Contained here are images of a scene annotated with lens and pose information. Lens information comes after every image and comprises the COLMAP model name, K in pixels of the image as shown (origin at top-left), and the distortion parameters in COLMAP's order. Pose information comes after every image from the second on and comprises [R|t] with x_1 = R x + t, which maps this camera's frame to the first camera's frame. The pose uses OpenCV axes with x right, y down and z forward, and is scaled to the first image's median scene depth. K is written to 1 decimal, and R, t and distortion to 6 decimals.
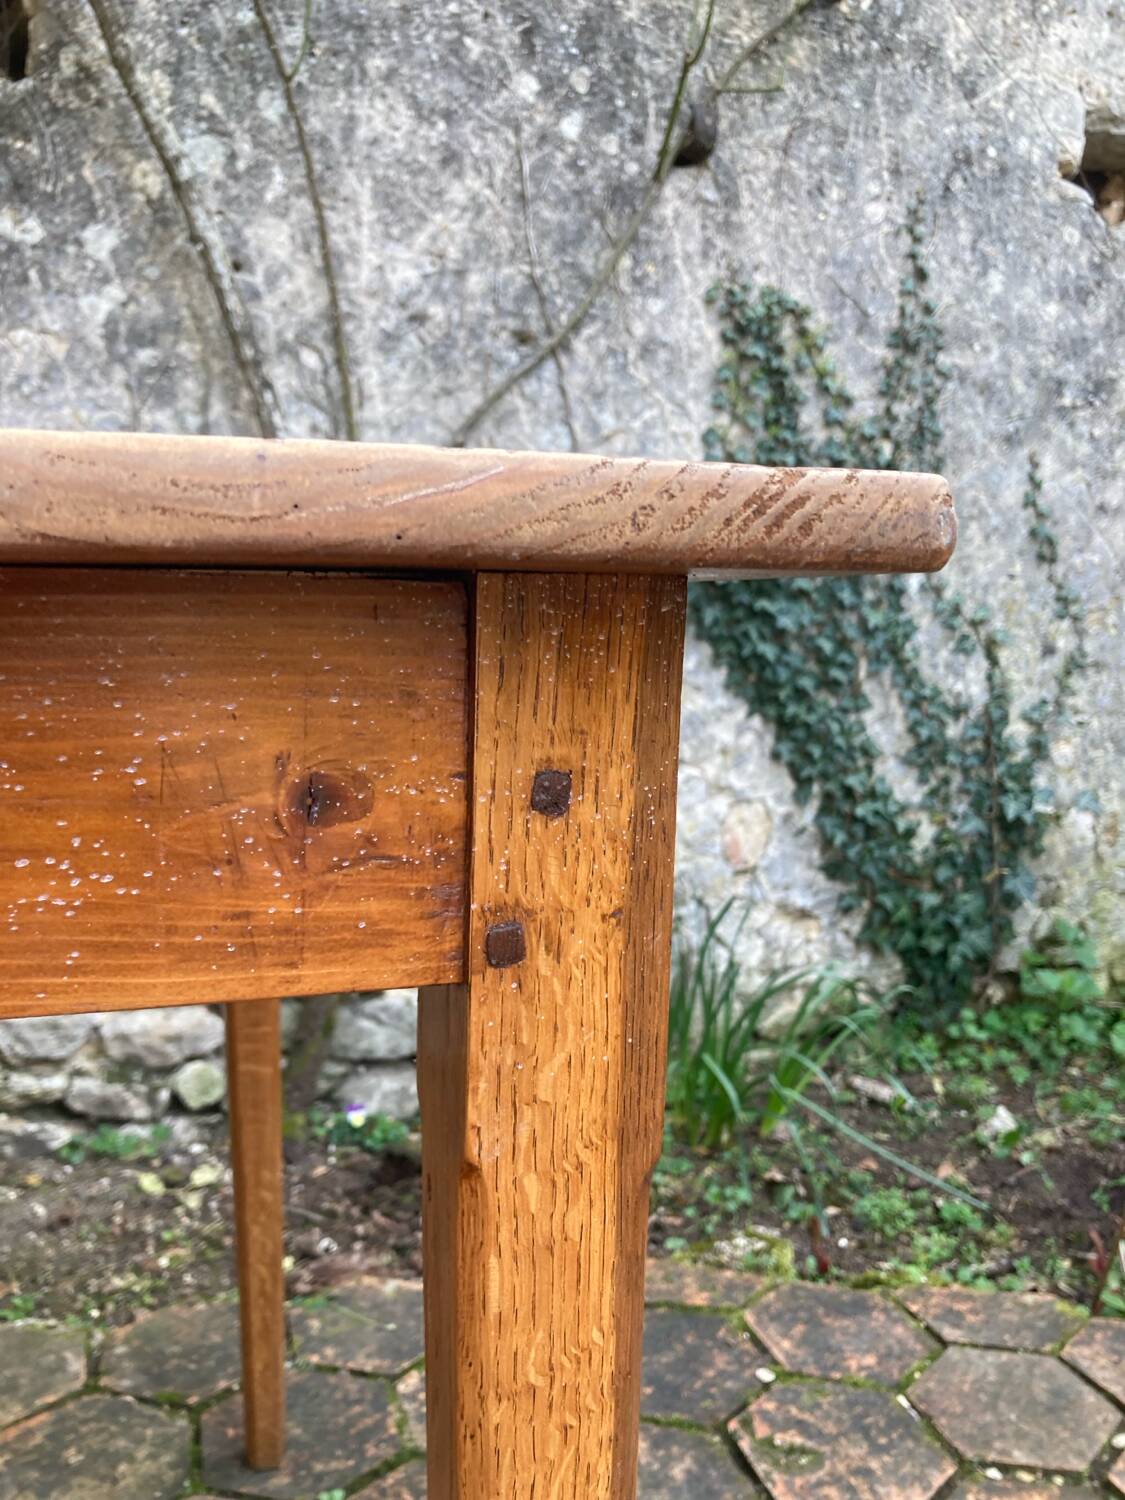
lens RADIAL K [[1235.6, 0, 540.5], [0, 1235.6, 768.3], [0, 0, 1]] dist [-0.036553, 0.071076]
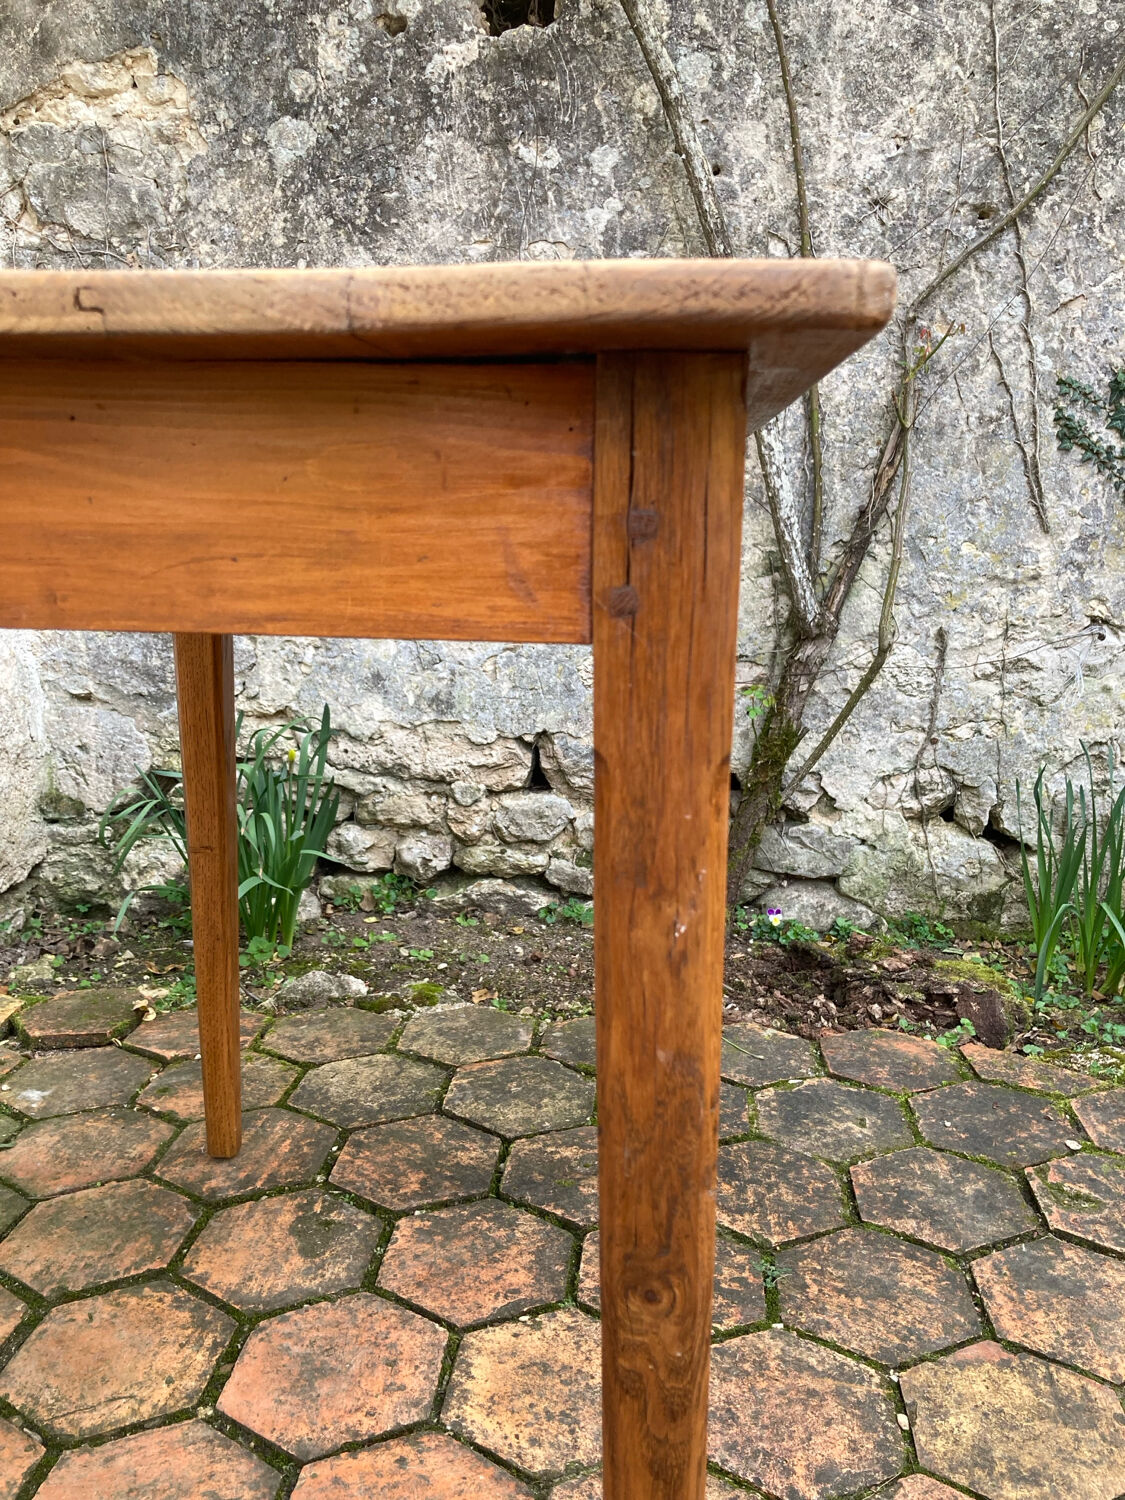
lens RADIAL K [[1225.8, 0, 576.8], [0, 1225.8, 746.4], [0, 0, 1]] dist [0.018783, 0.013753]
pose [[0.925489, 0.078931, -0.370460, 0.096159], [-0.049245, 0.994819, 0.088935, 0.027329], [0.375560, -0.064065, 0.924581, -0.134946]]
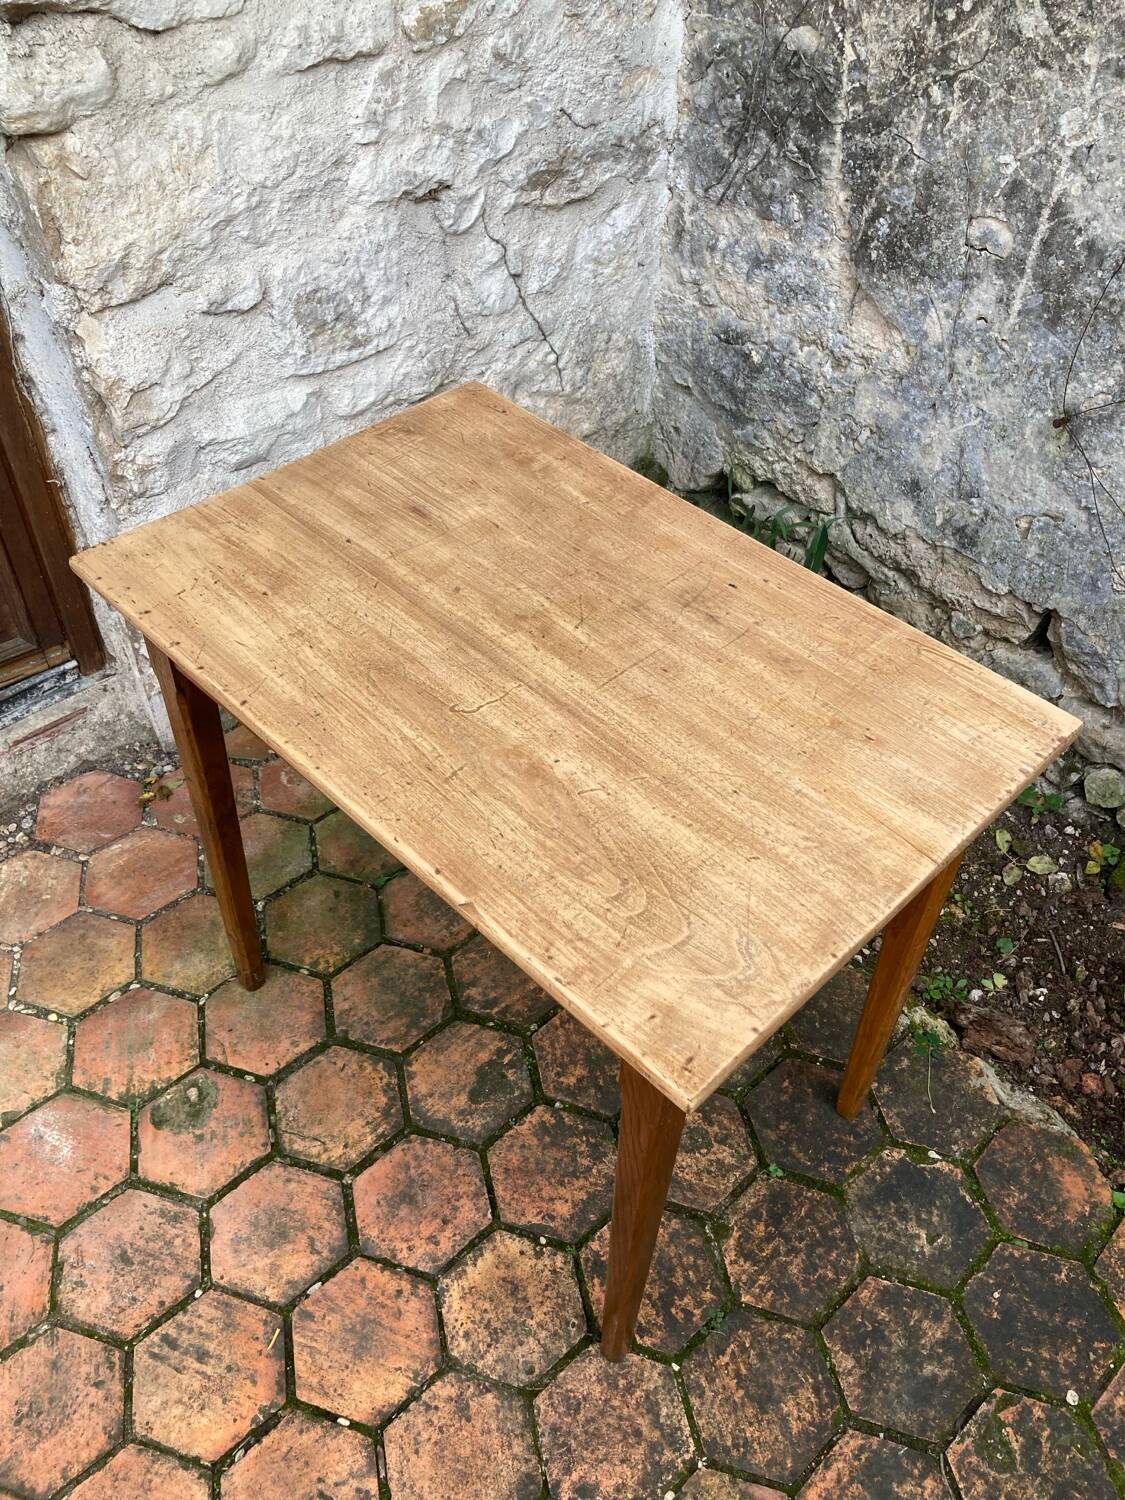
lens RADIAL K [[1229.6, 0, 587.1], [0, 1229.6, 735.2], [0, 0, 1]] dist [0.012306, 0.014014]
pose [[0.440603, 0.632205, -0.637327, 0.214991], [-0.138676, 0.749365, 0.647472, -0.465382], [0.886926, -0.196896, 0.417844, 0.112574]]
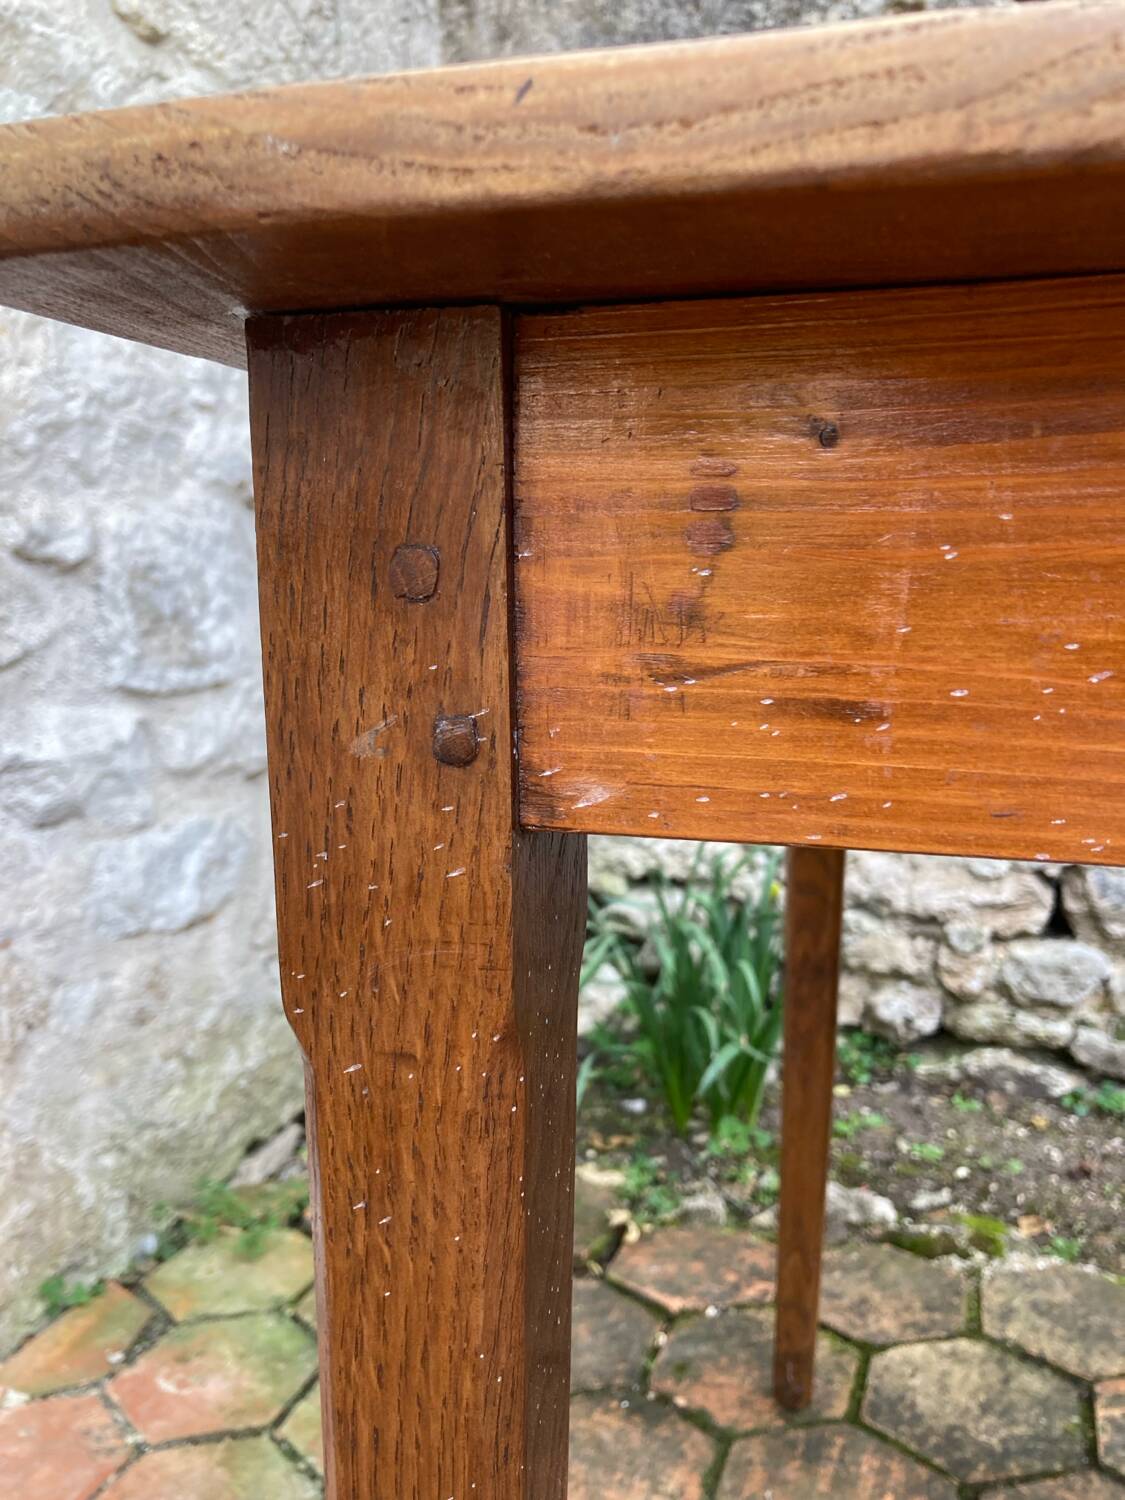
lens RADIAL K [[1251.1, 0, 574.3], [0, 1251.1, 747.6], [0, 0, 1]] dist [-0.002417, 0.005660]
pose [[0.803944, 0.067101, -0.590908, -0.133249], [-0.053609, 0.997746, 0.040364, 0.013576], [0.592284, -0.000772, 0.805729, -0.029080]]
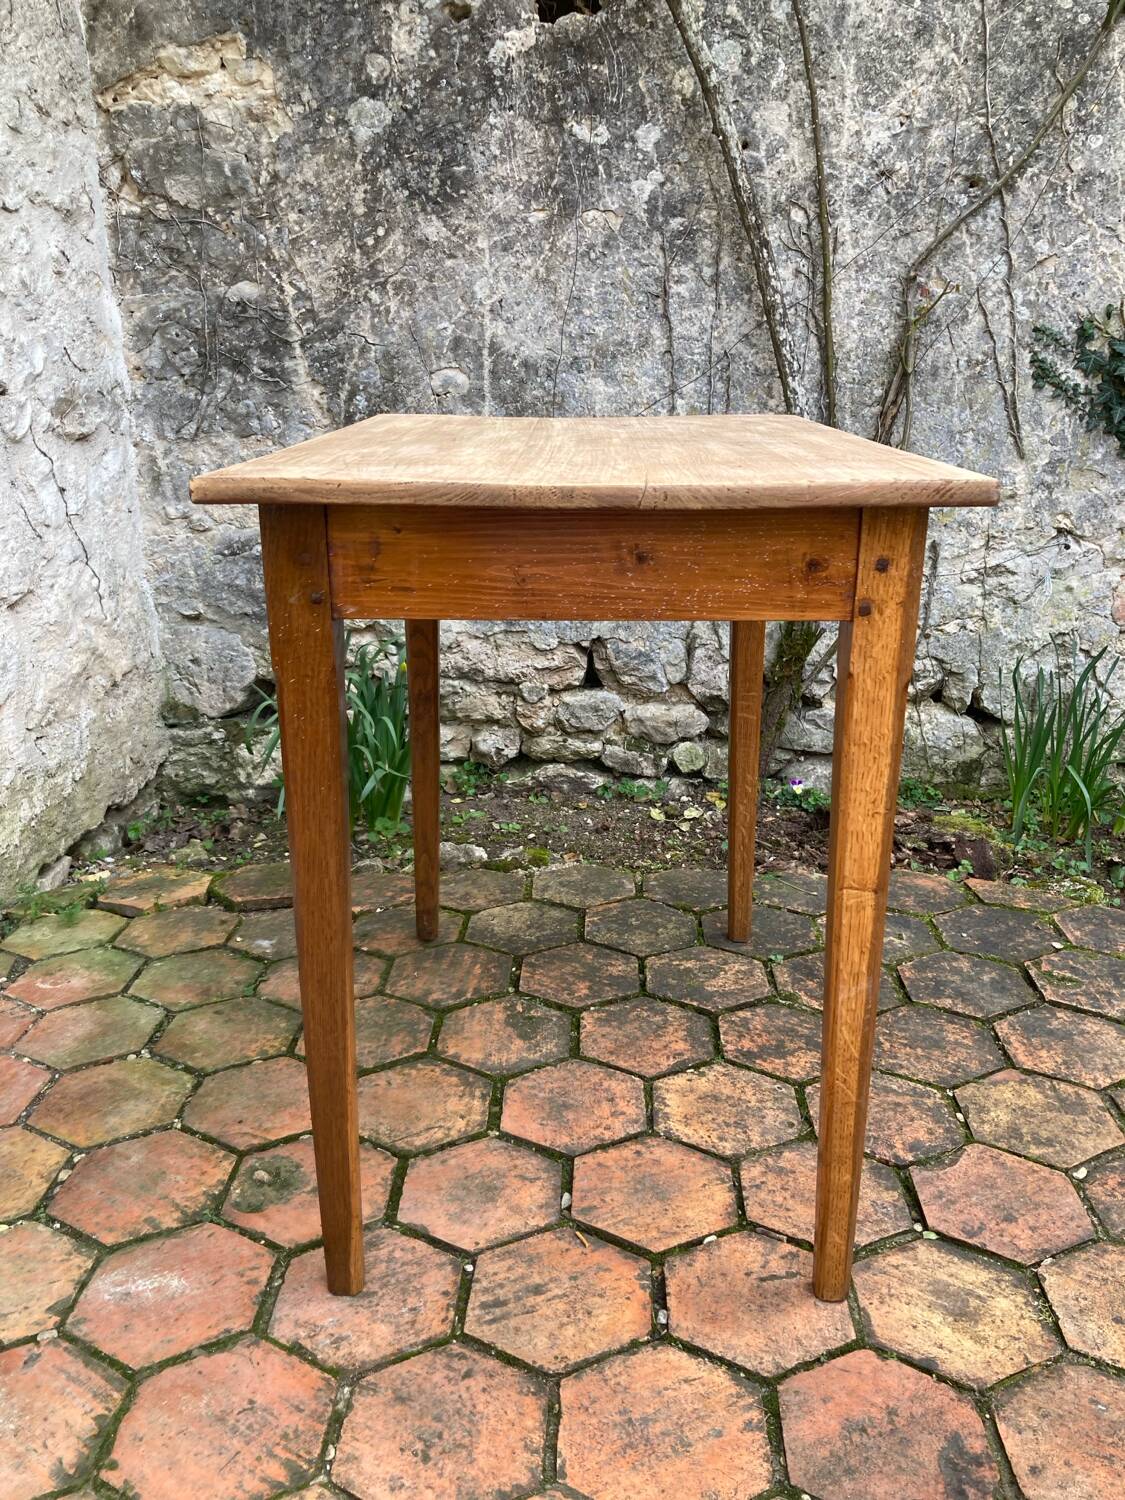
lens RADIAL K [[1224.9, 0, 577.9], [0, 1224.9, 744.3], [0, 0, 1]] dist [0.005894, 0.037853]
pose [[0.945595, 0.084506, -0.314180, 0.048739], [-0.026417, 0.982433, 0.184739, -0.017951], [0.324272, -0.166388, 0.931216, -0.378922]]
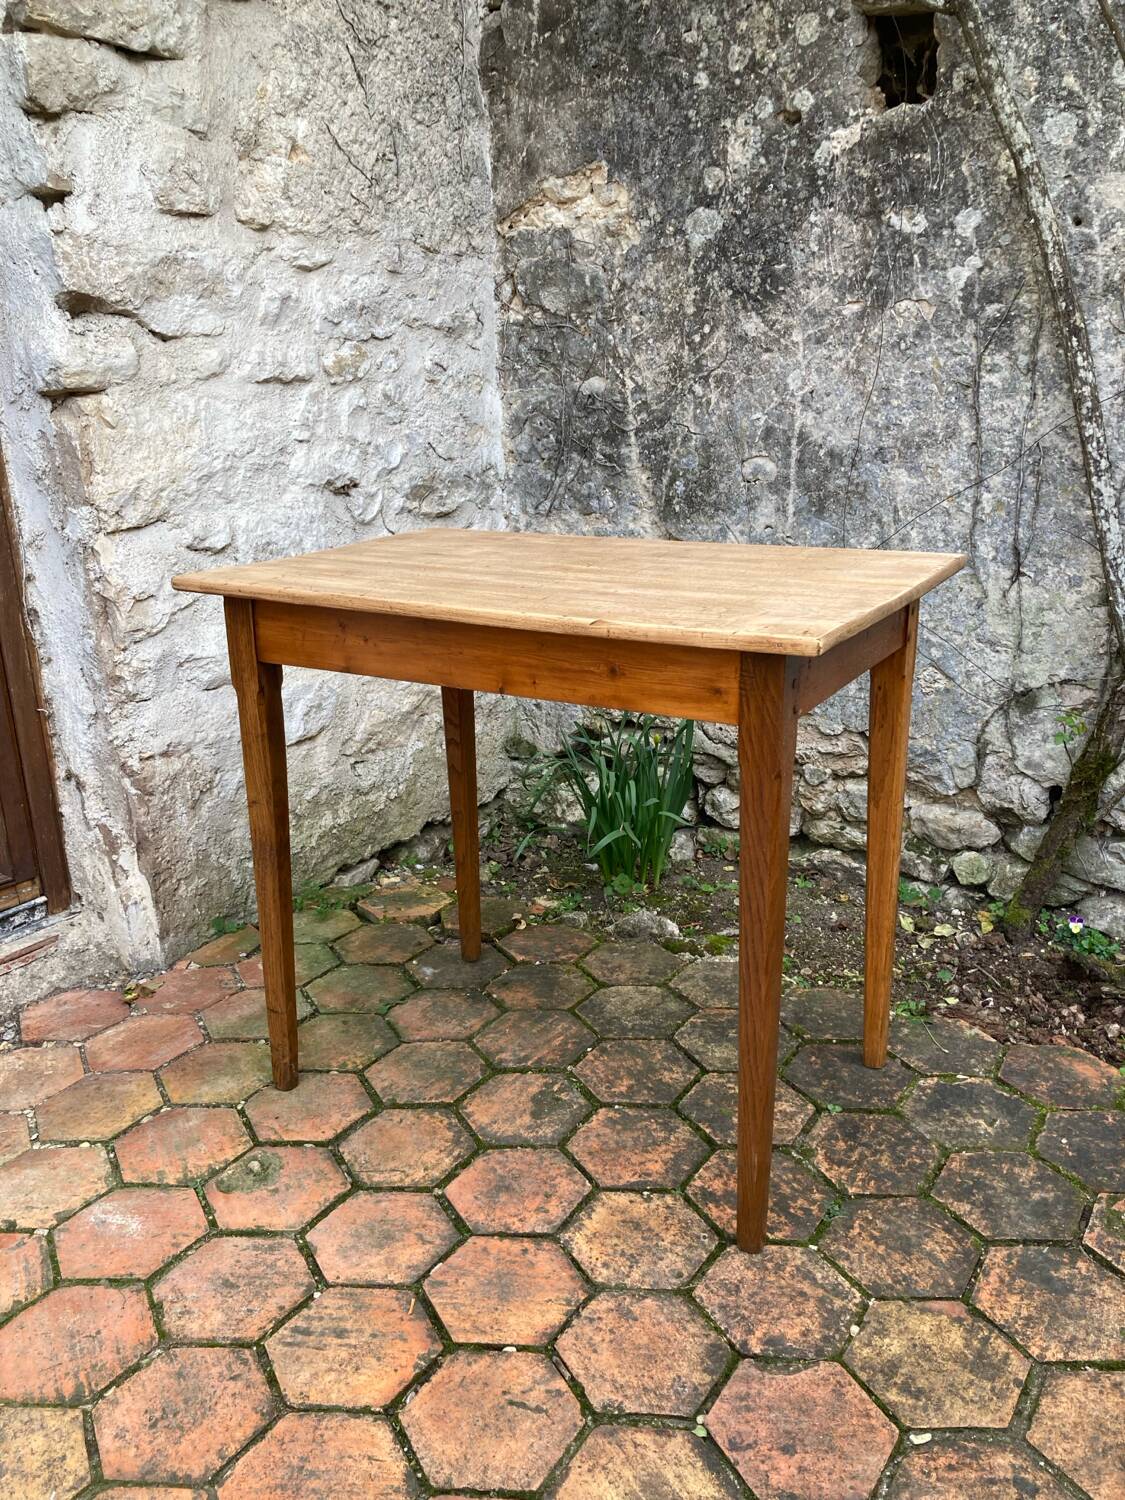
lens RADIAL K [[1213.5, 0, 569.7], [0, 1213.5, 747.7], [0, 0, 1]] dist [0.006554, 0.024106]
pose [[0.648375, 0.200519, -0.734440, 0.400932], [-0.063150, 0.975532, 0.210593, -0.126881], [0.758698, -0.090163, 0.645173, -0.181973]]
